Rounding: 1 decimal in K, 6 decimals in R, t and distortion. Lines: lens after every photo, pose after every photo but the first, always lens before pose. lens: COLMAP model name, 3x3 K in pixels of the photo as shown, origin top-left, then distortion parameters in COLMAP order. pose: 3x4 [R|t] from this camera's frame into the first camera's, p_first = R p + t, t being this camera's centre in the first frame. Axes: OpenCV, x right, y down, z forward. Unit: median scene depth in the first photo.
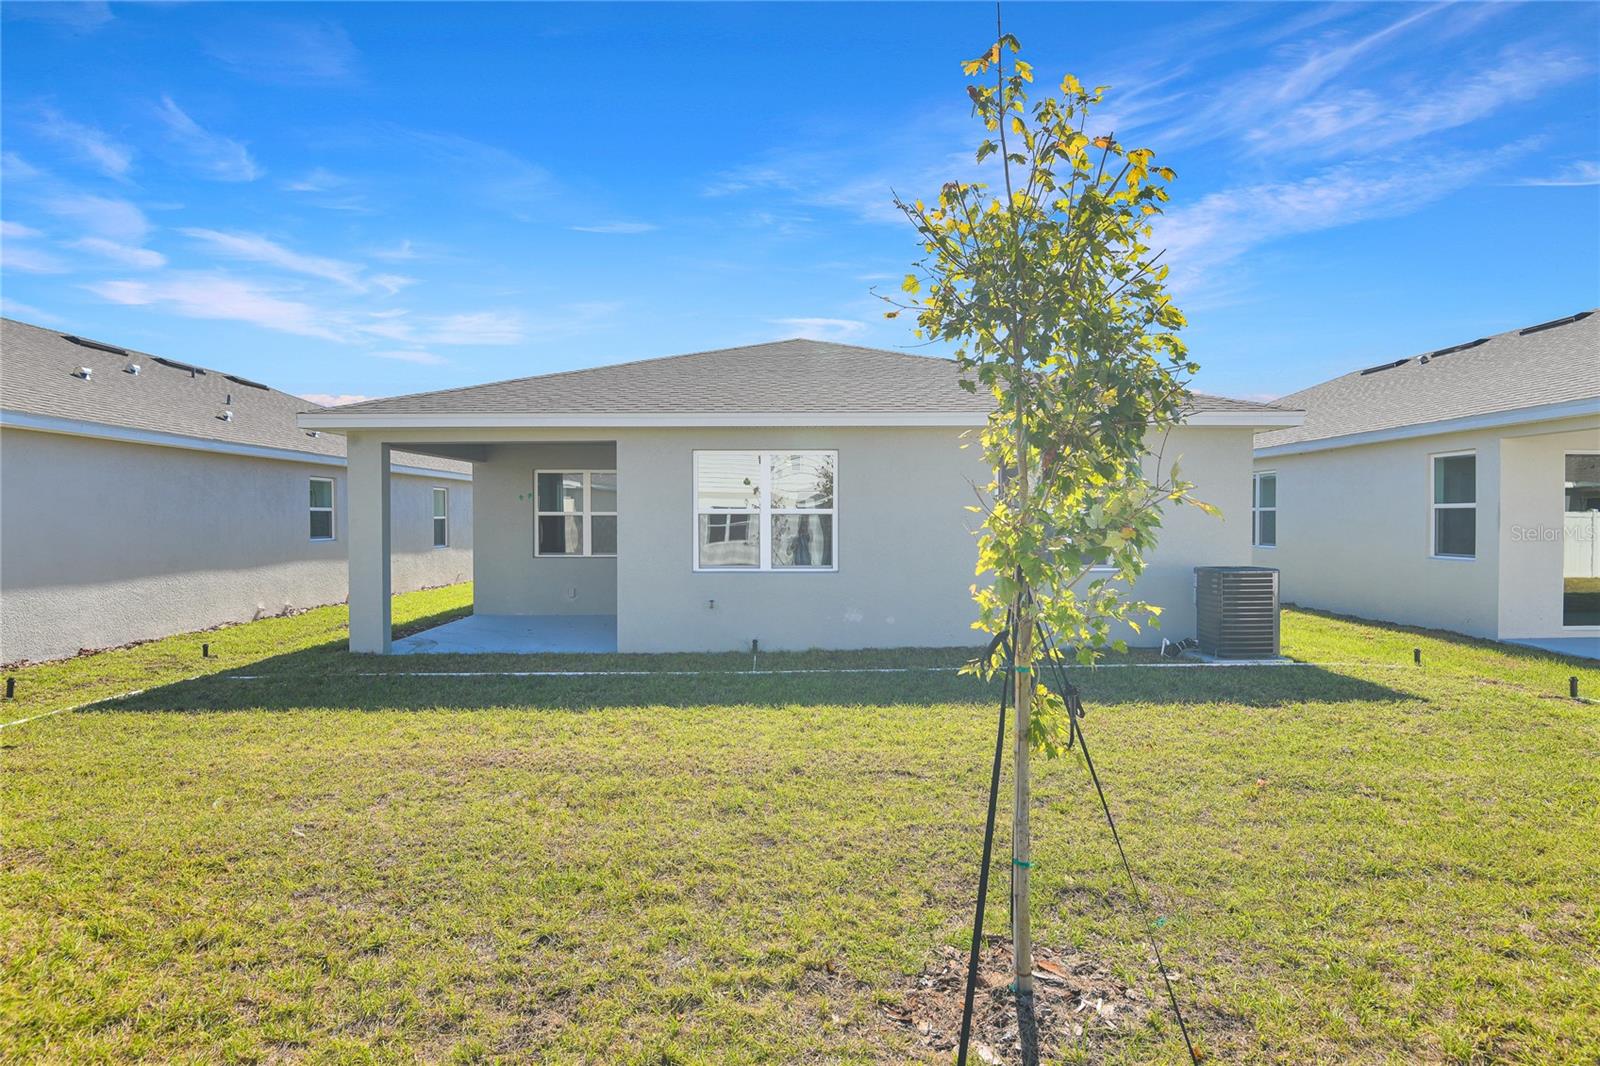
lens RADIAL K [[804.5, 0, 800.0], [0, 804.5, 533.0], [0, 0, 1]] dist [0.000074, -0.000035]
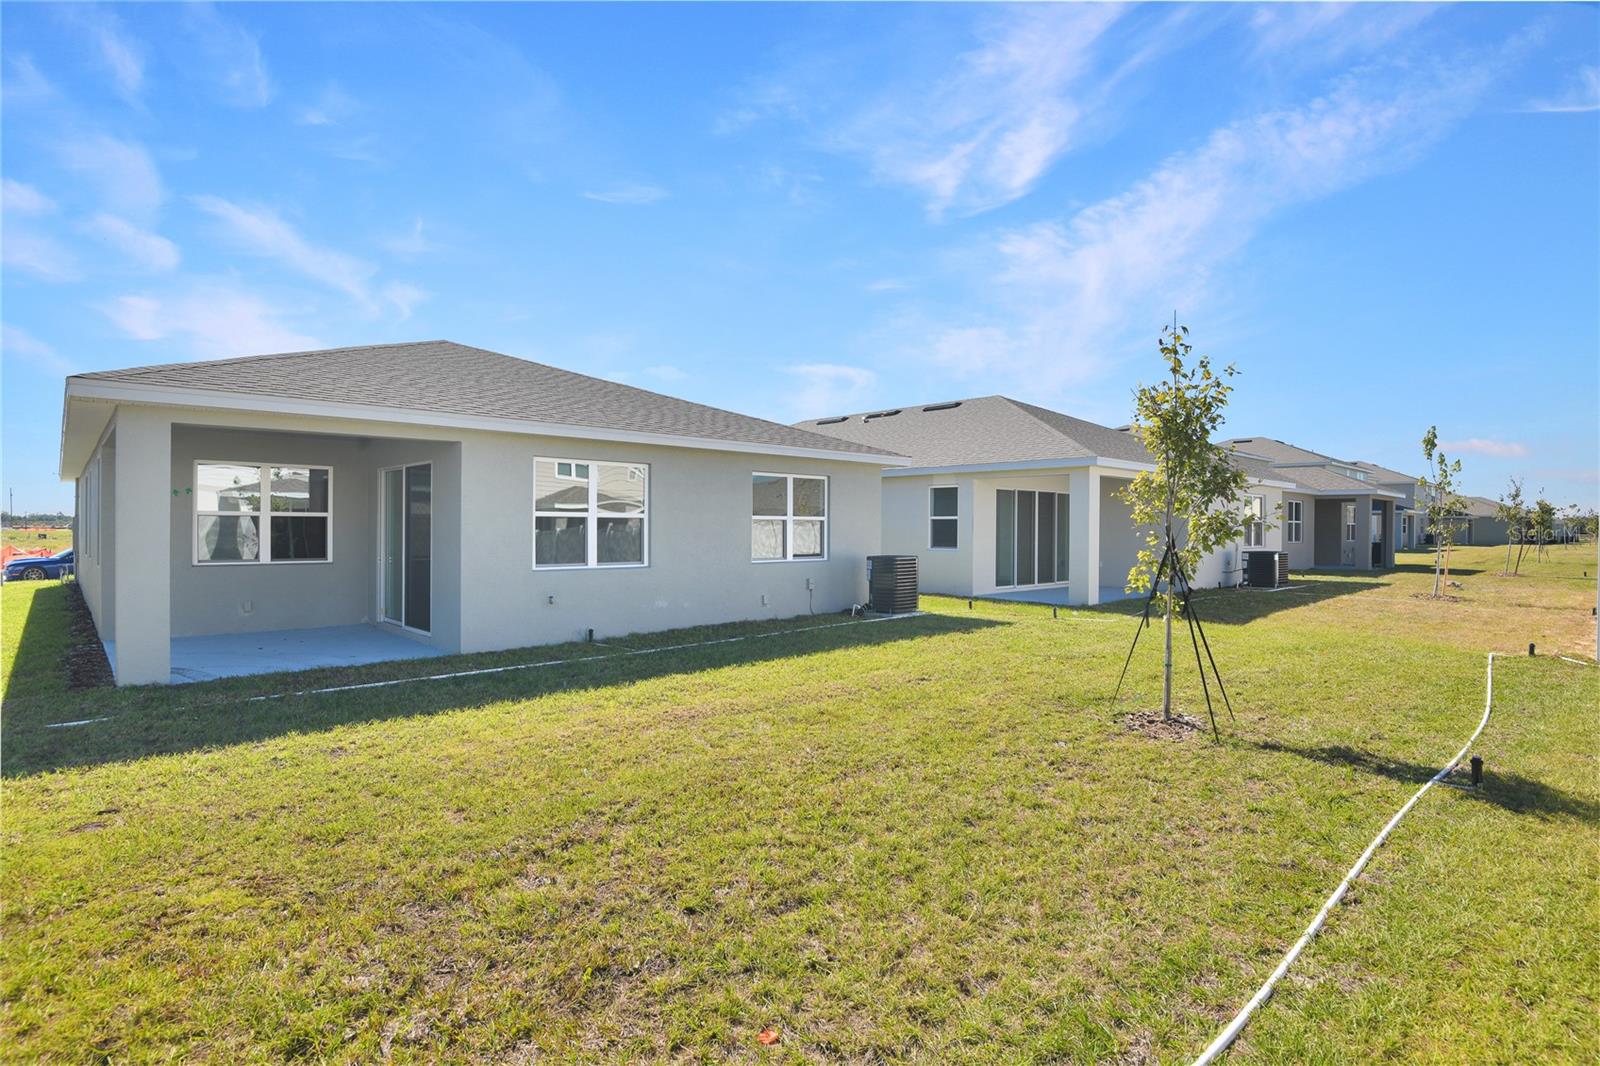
lens RADIAL K [[804.5, 0, 800.0], [0, 804.5, 533.0], [0, 0, 1]] dist [0.000074, -0.000035]
pose [[0.733030, 0.000655, 0.680196, -0.593175], [0.003629, 0.999982, -0.004874, 0.005226], [-0.680187, 0.006041, 0.733014, -0.018960]]
